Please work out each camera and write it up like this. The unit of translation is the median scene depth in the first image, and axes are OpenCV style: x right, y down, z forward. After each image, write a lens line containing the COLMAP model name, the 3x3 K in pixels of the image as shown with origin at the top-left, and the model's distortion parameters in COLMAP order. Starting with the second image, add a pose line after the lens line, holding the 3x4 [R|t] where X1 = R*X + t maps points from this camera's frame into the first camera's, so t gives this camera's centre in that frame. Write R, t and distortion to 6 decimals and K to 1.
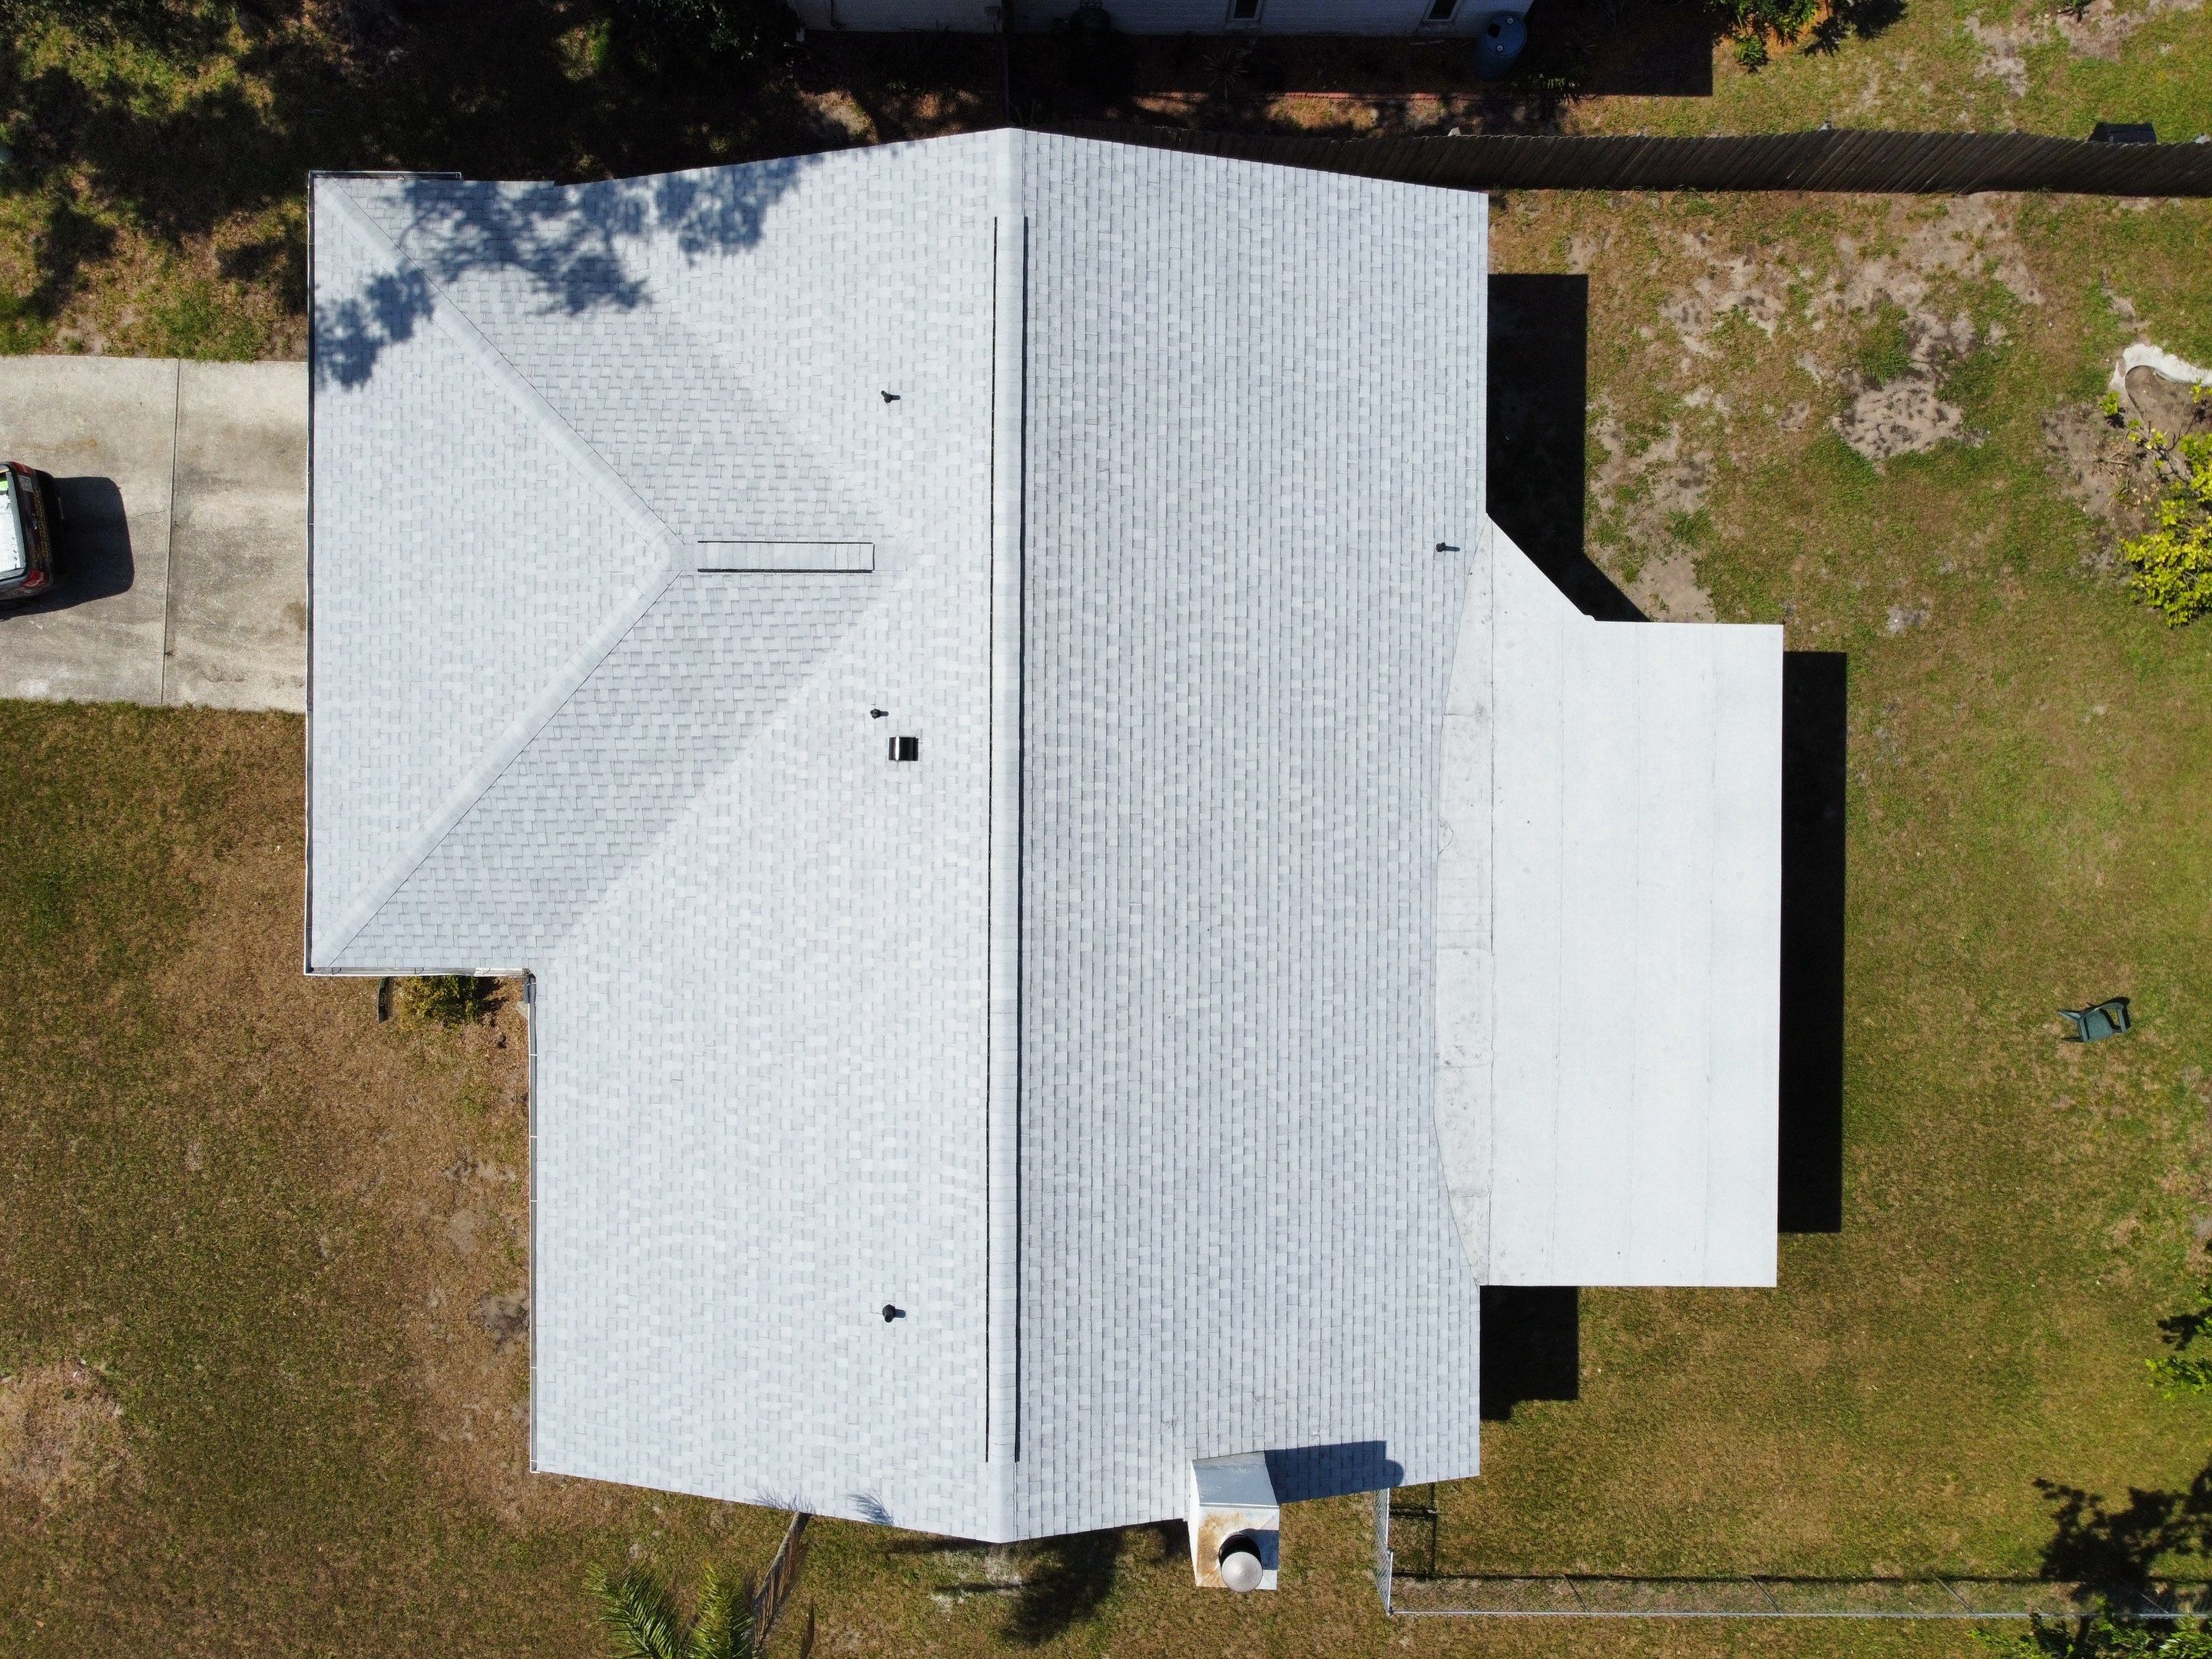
lens RADIAL K [[1687.6, 0, 1076.4], [0, 1687.6, 804.4], [0, 0, 1]] dist [0.002000, -0.003832]
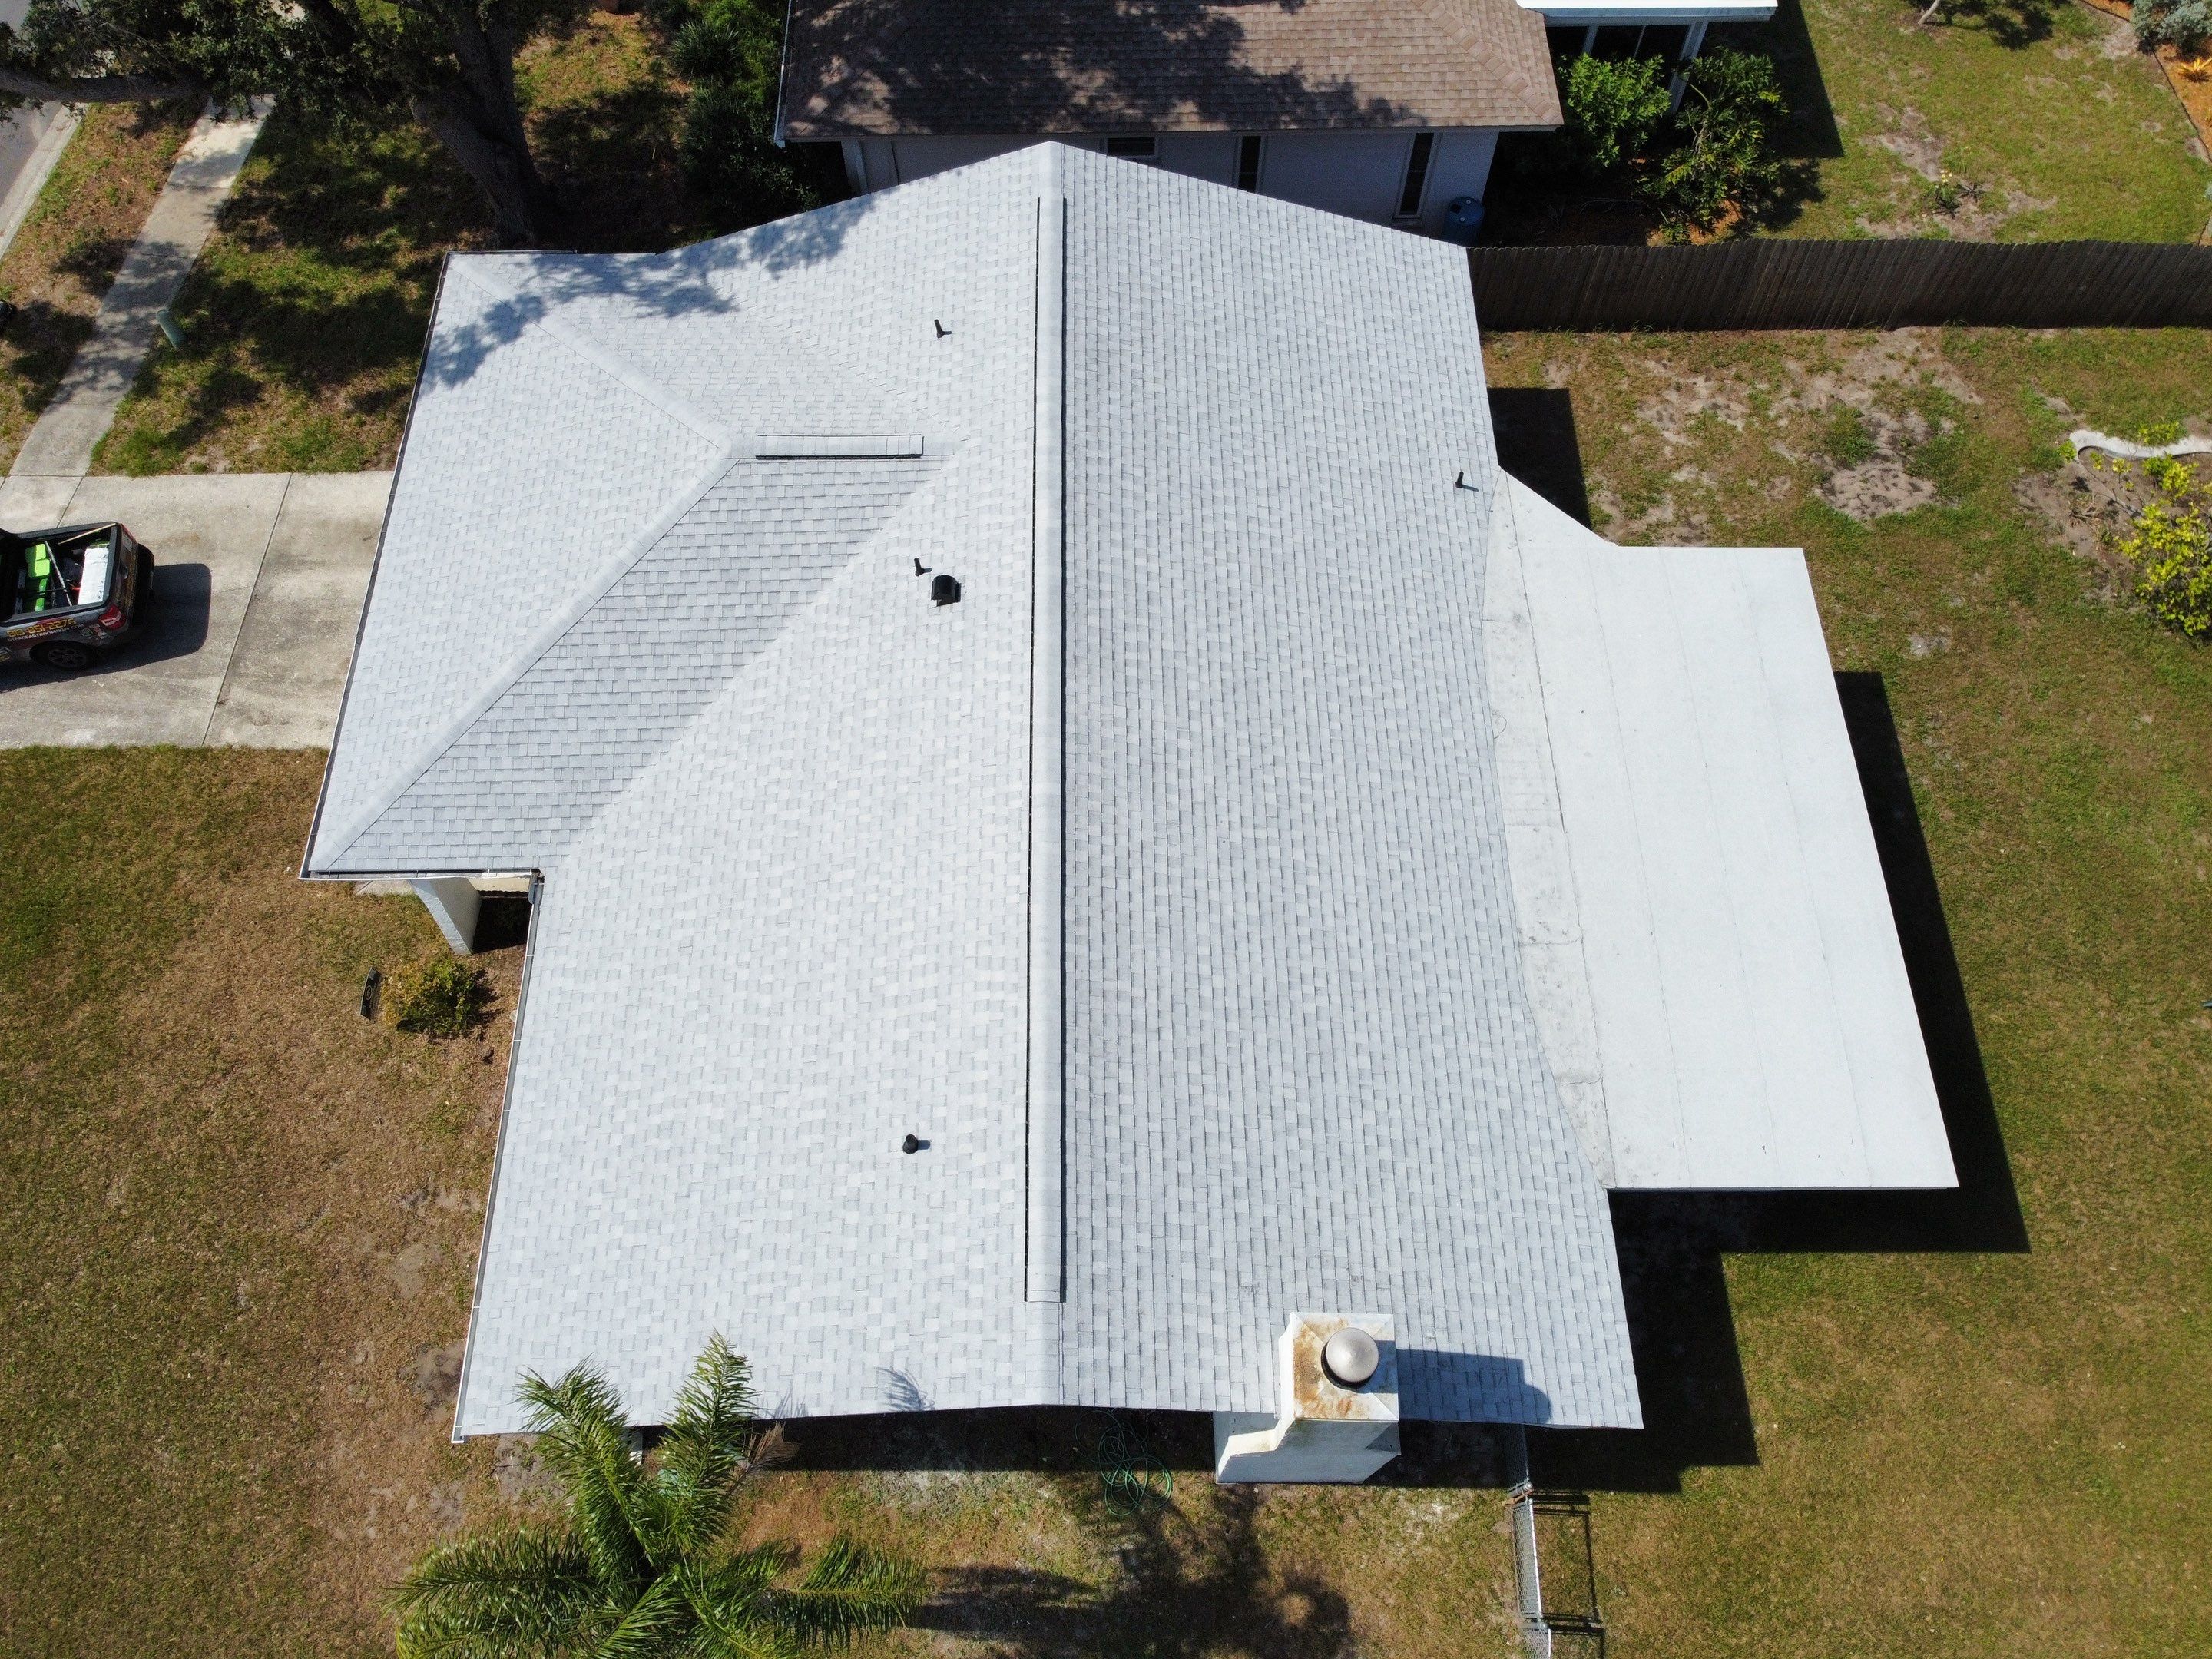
lens RADIAL K [[1687.6, 0, 1077.3], [0, 1687.6, 795.0], [0, 0, 1]] dist [0.002000, -0.003832]
pose [[0.999859, -0.014399, -0.008618, -0.015019], [0.008671, 0.883001, -0.469291, 0.470559], [0.014367, 0.469151, 0.883001, 0.145230]]
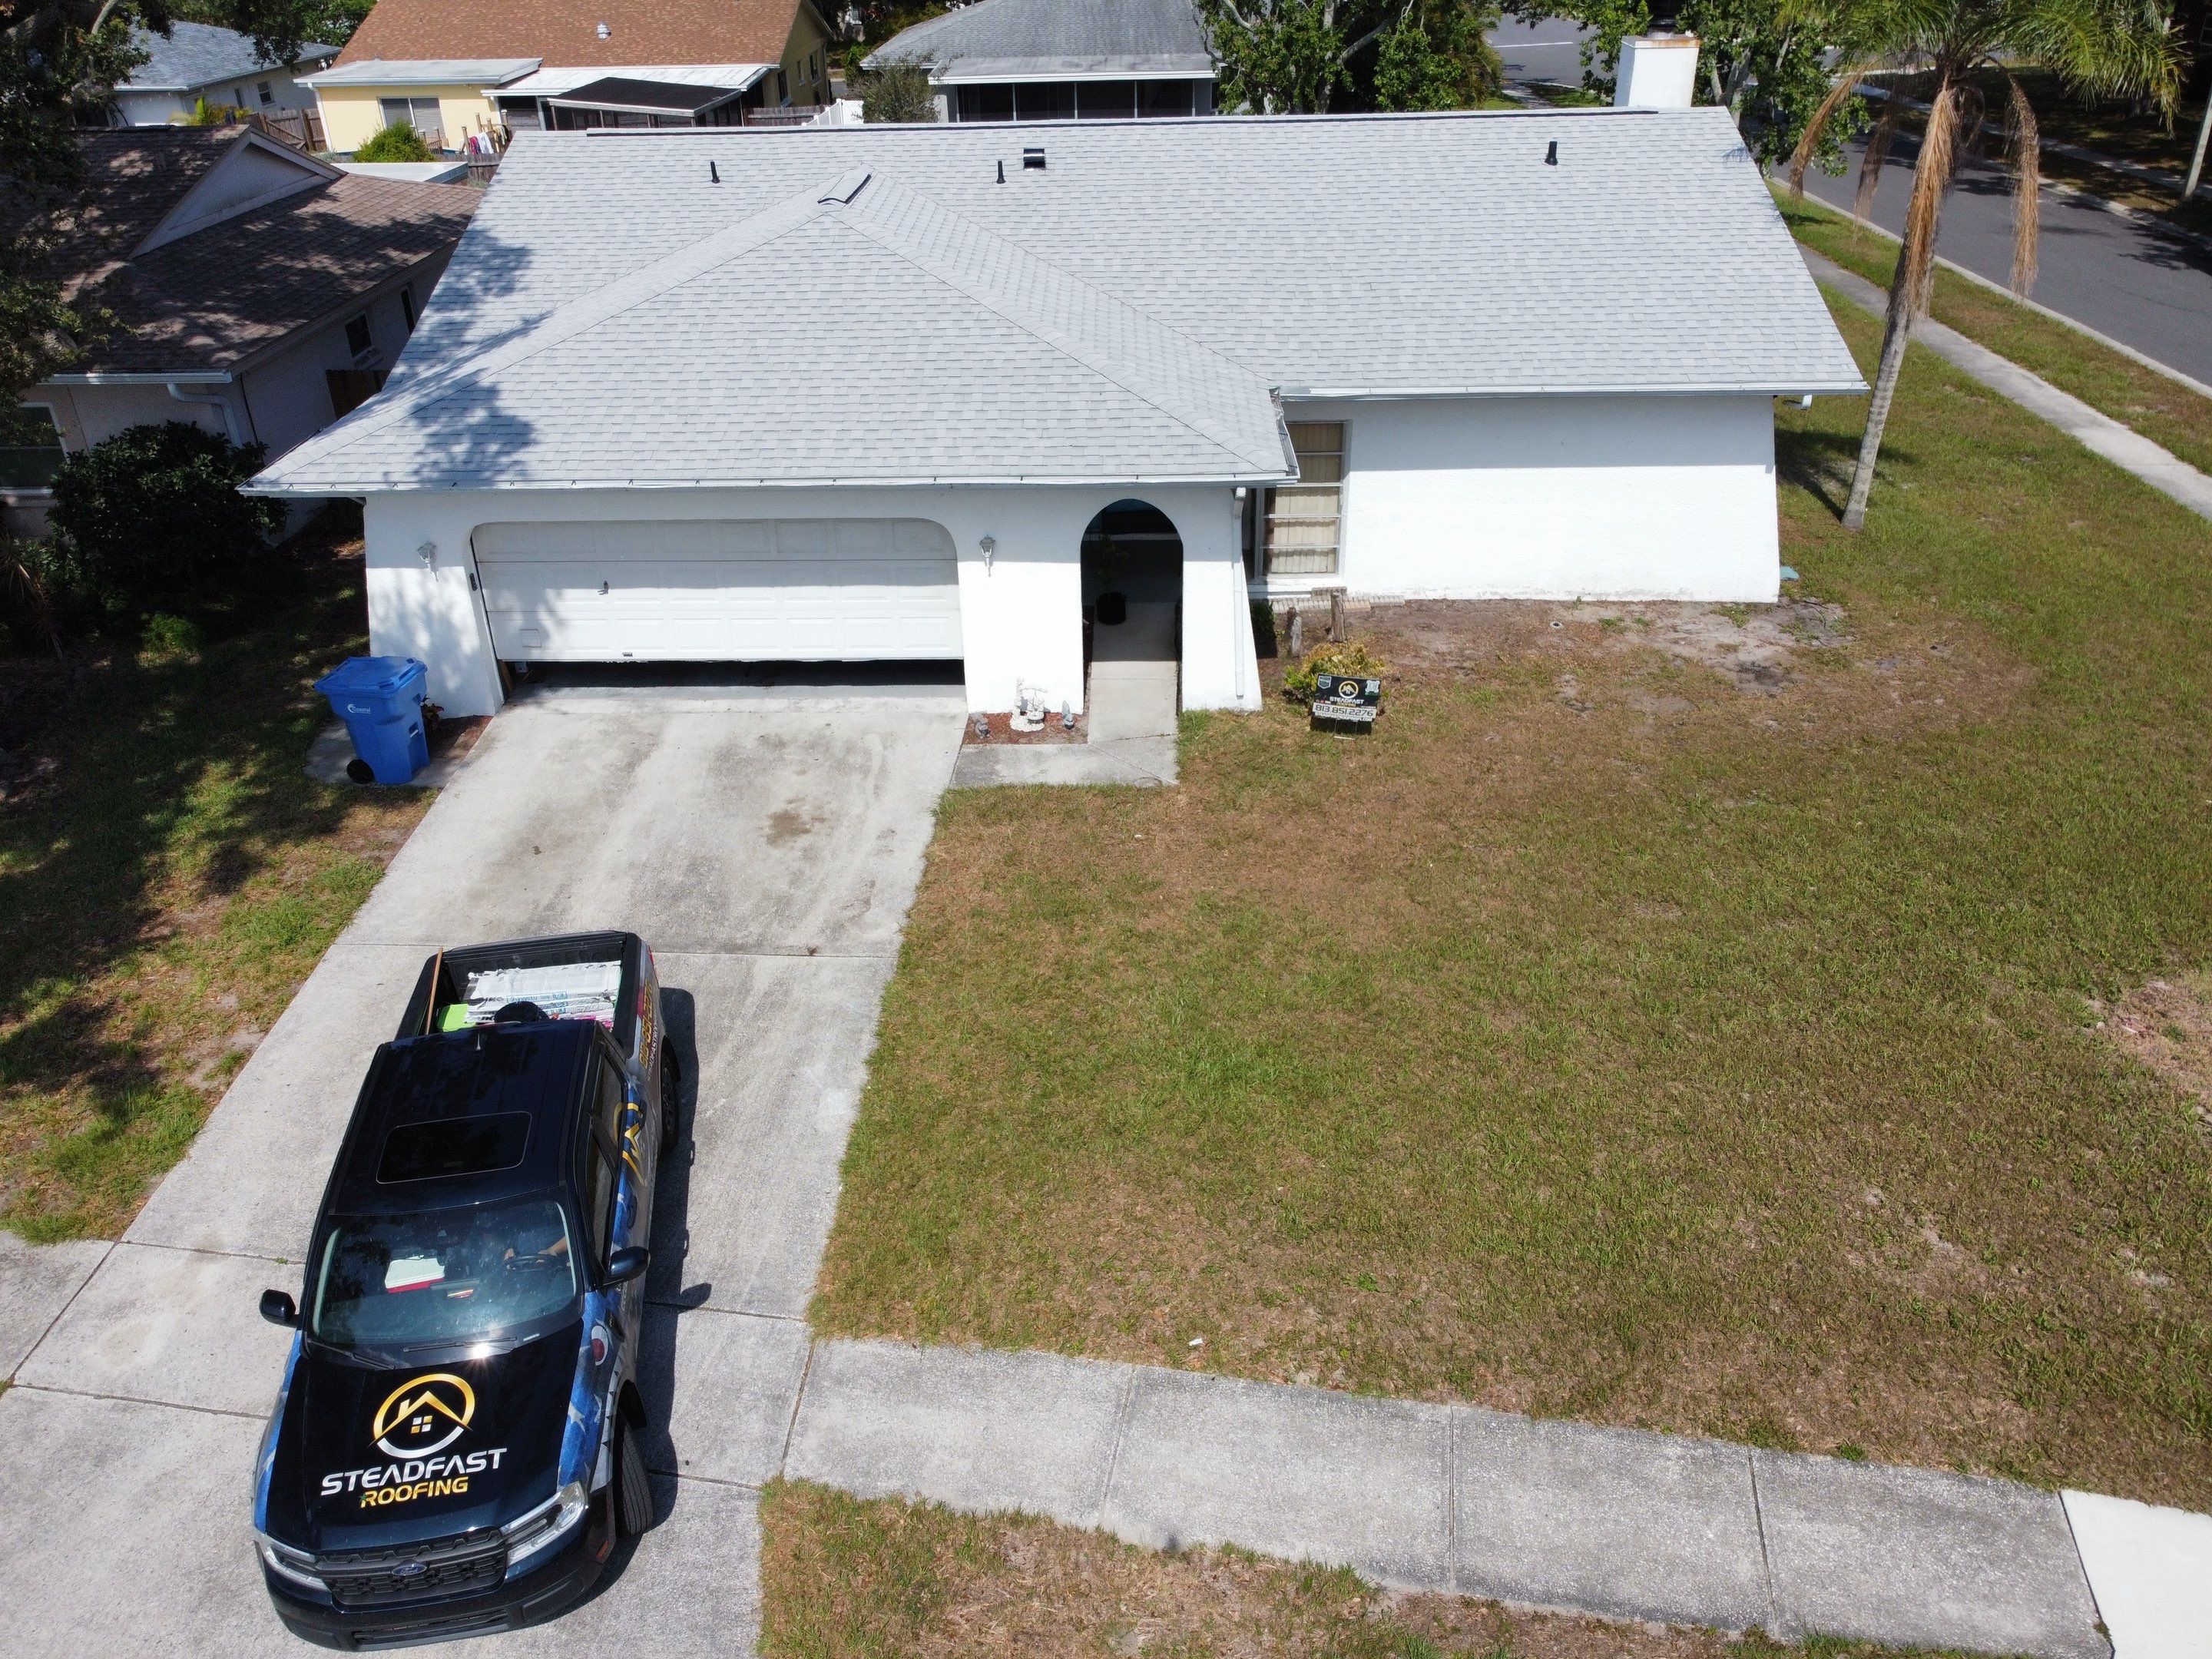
lens RADIAL K [[1687.6, 0, 1075.1], [0, 1687.6, 806.8], [0, 0, 1]] dist [0.002000, -0.003832]
pose [[0.027279, -0.489288, 0.871696, -1.095167], [0.999333, -0.007841, -0.035675, 0.026164], [0.024291, 0.872087, 0.488748, 0.712611]]
